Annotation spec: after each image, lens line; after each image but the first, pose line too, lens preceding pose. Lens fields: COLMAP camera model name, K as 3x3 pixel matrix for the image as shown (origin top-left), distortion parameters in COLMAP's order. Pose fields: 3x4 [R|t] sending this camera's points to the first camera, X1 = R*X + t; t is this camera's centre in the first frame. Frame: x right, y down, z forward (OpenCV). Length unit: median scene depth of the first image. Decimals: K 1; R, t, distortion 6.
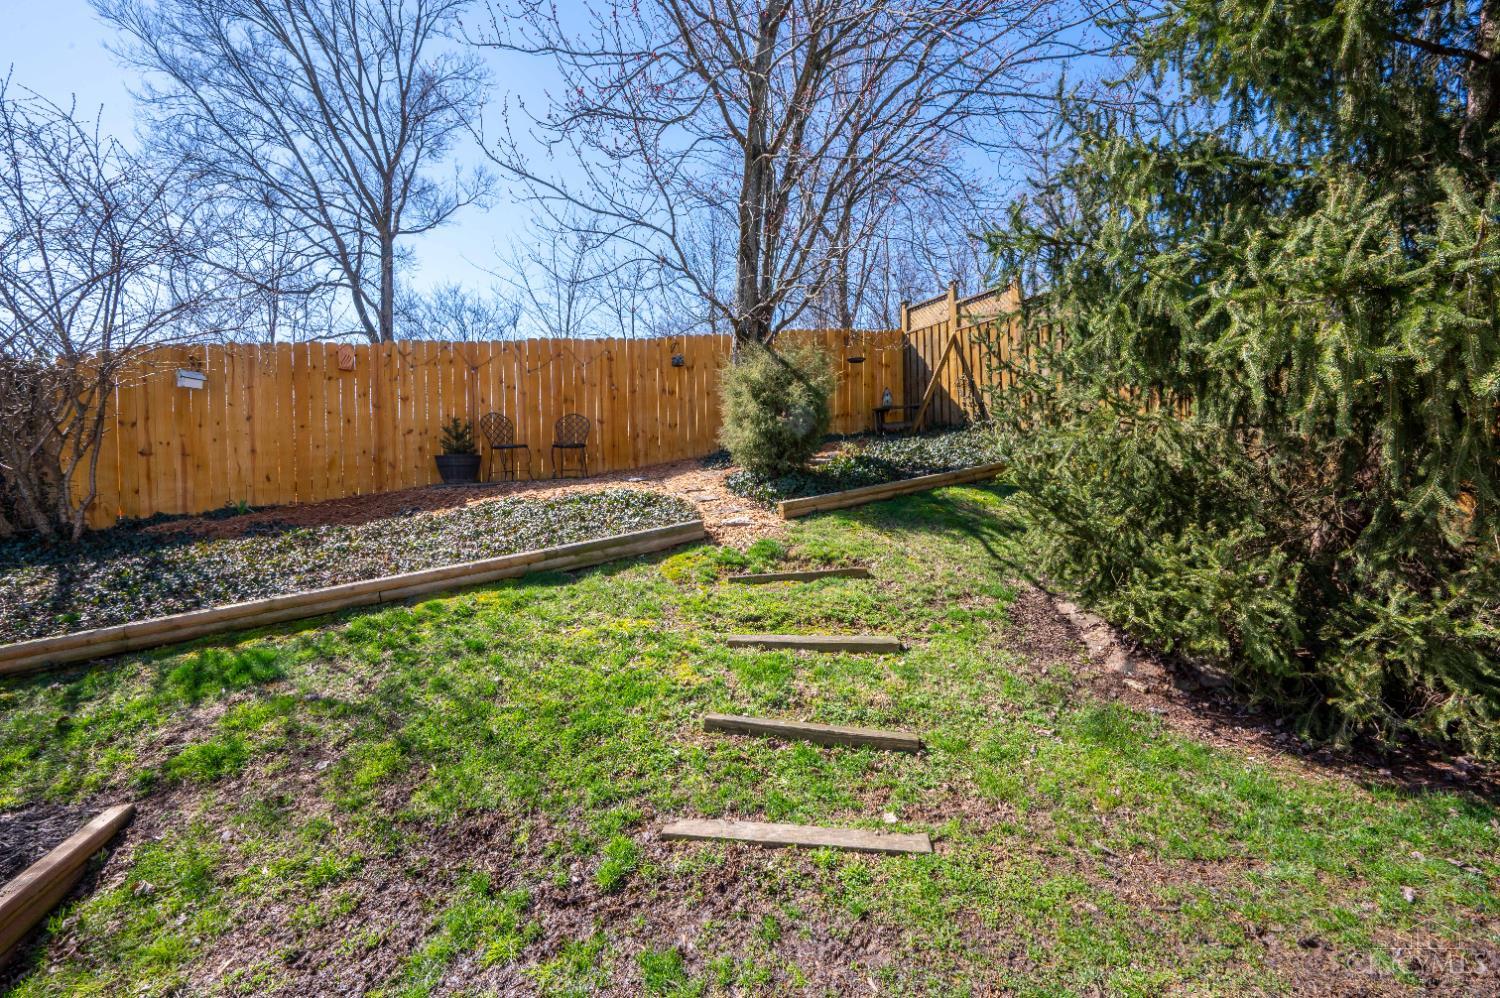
lens RADIAL K [[657.9, 0, 751.6], [0, 657.9, 498.6], [0, 0, 1]] dist [-0.000223, -0.000054]
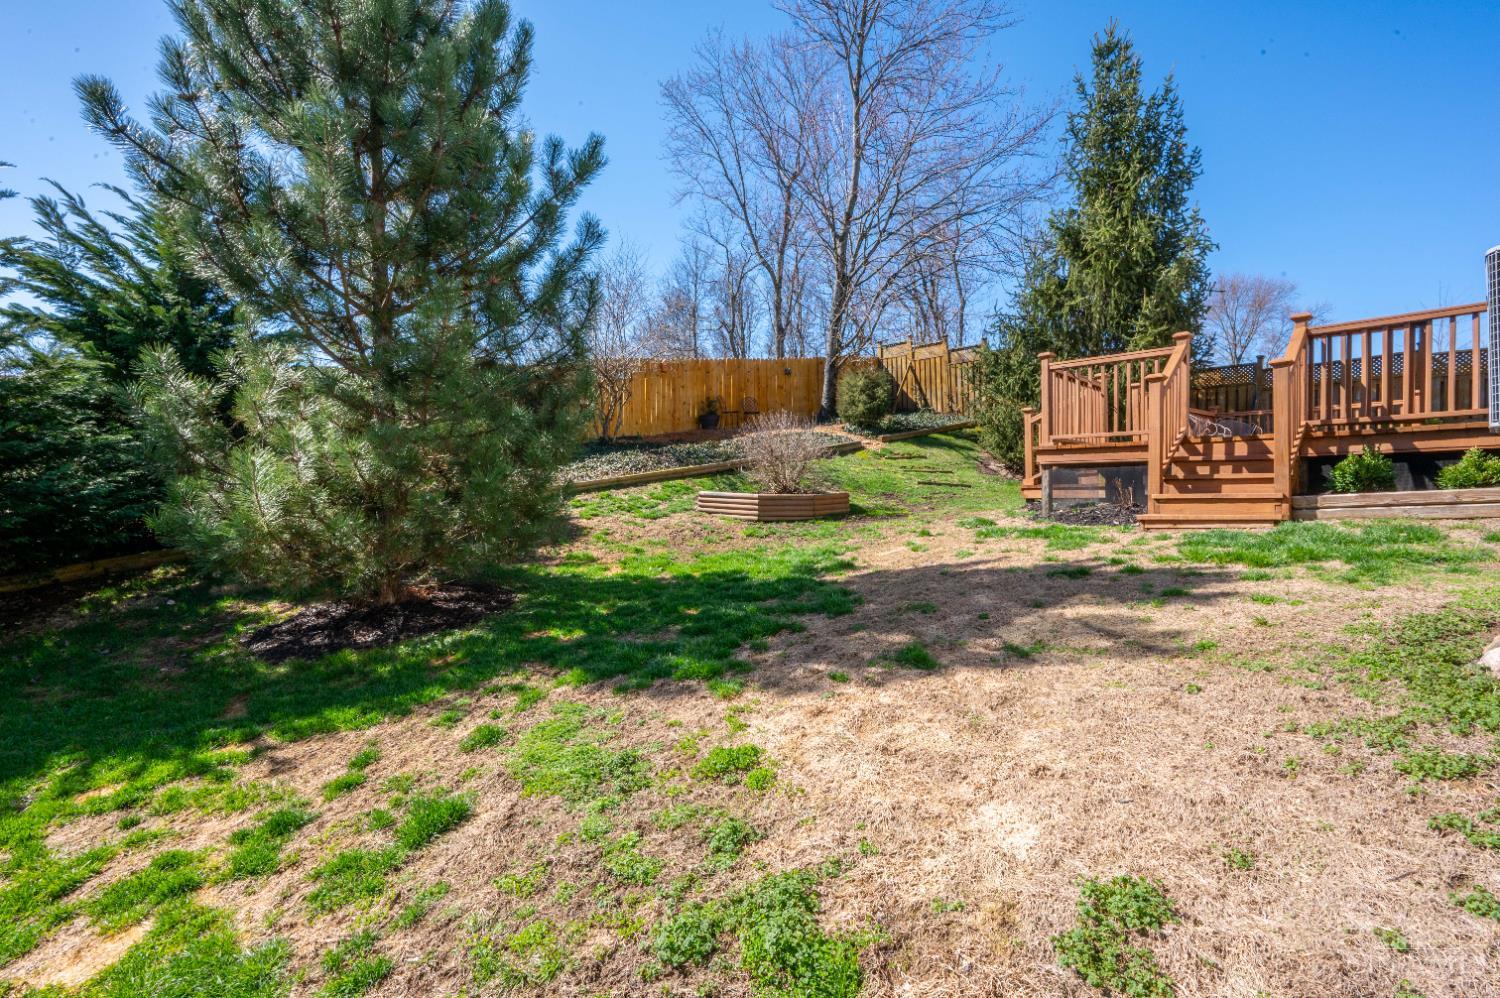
lens RADIAL K [[660.2, 0, 750.5], [0, 660.2, 494.0], [0, 0, 1]] dist [0.002892, 0.000163]
pose [[0.970696, -0.003691, 0.240283, -0.822325], [0.000960, 0.999934, 0.011481, 0.154820], [-0.240309, -0.010914, 0.970635, -1.050530]]
